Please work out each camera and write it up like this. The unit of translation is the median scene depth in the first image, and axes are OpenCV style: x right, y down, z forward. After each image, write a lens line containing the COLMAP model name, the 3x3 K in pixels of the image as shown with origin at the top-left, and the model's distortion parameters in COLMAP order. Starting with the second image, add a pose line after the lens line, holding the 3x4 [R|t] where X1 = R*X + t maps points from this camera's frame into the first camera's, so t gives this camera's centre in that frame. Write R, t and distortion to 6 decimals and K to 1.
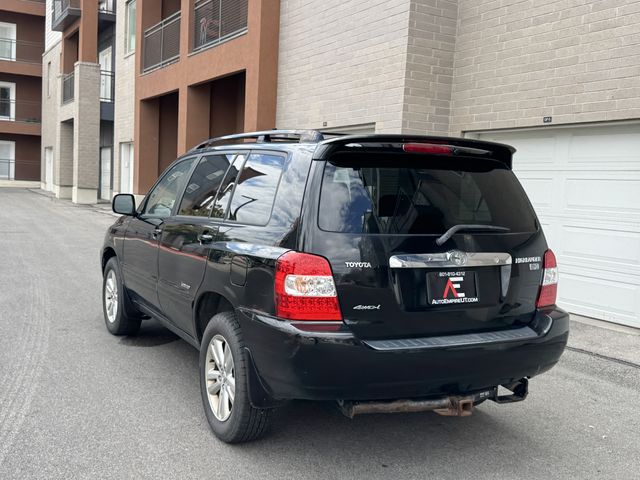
lens RADIAL K [[691.0, 0, 320.0], [0, 691.0, 240.0], [0, 0, 1]] dist [0.188165, -0.438839]
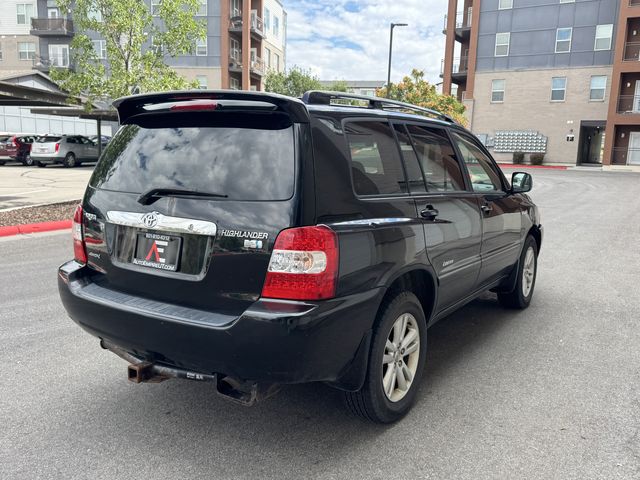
lens RADIAL K [[552.6, 0, 315.2], [0, 552.6, 237.2], [0, 0, 1]] dist [0.096502, -0.151891]
pose [[0.465943, 0.102230, -0.878889, 0.415784], [-0.071547, 0.994403, 0.077735, -0.011080], [0.881917, 0.026662, 0.470649, 0.359495]]
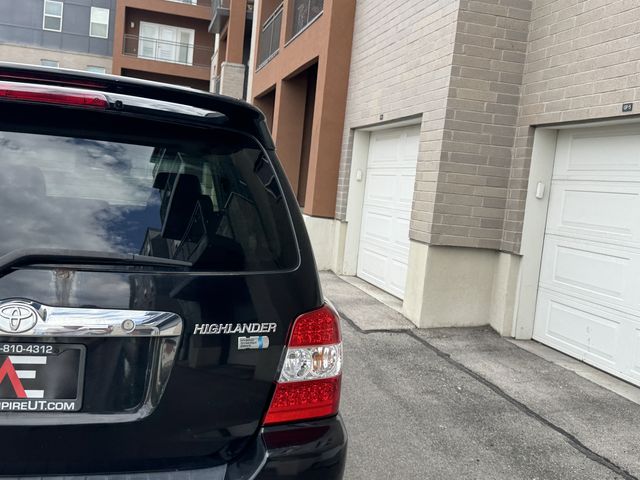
lens RADIAL K [[691.0, 0, 320.0], [0, 691.0, 240.0], [0, 0, 1]] dist [0.188165, -0.438839]
pose [[0.961474, 0.066389, -0.266758, 0.223487], [-0.070176, 0.997524, -0.004679, -0.016699], [0.265787, 0.023219, 0.963752, 0.252604]]
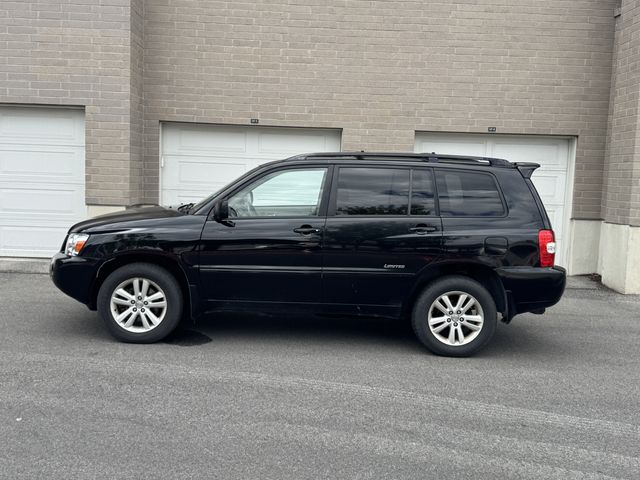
lens RADIAL K [[687.8, 0, 305.2], [0, 687.8, 241.1], [0, 0, 1]] dist [0.127886, -0.006416]
pose [[0.486867, -0.120082, 0.865182, -0.796034], [0.052000, 0.992733, 0.108523, -0.080148], [-0.871927, -0.007847, 0.489574, 0.260451]]
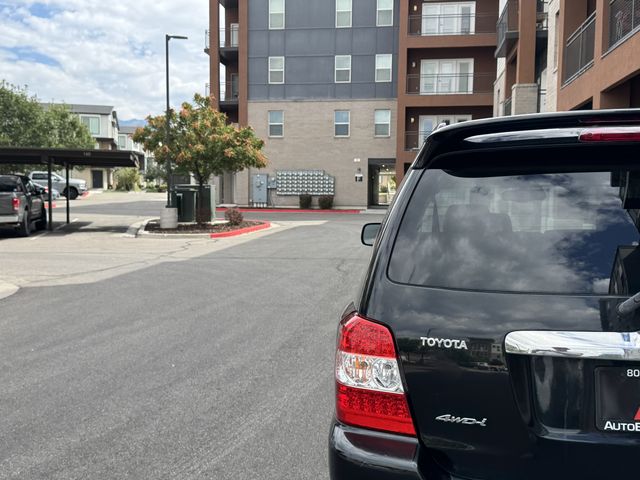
lens RADIAL K [[691.0, 0, 320.0], [0, 691.0, 240.0], [0, 0, 1]] dist [0.188165, -0.438839]
pose [[0.790810, -0.008342, -0.612005, 0.130881], [-0.011346, 0.999536, -0.028285, -0.012975], [0.611957, 0.029312, 0.790348, 0.186258]]
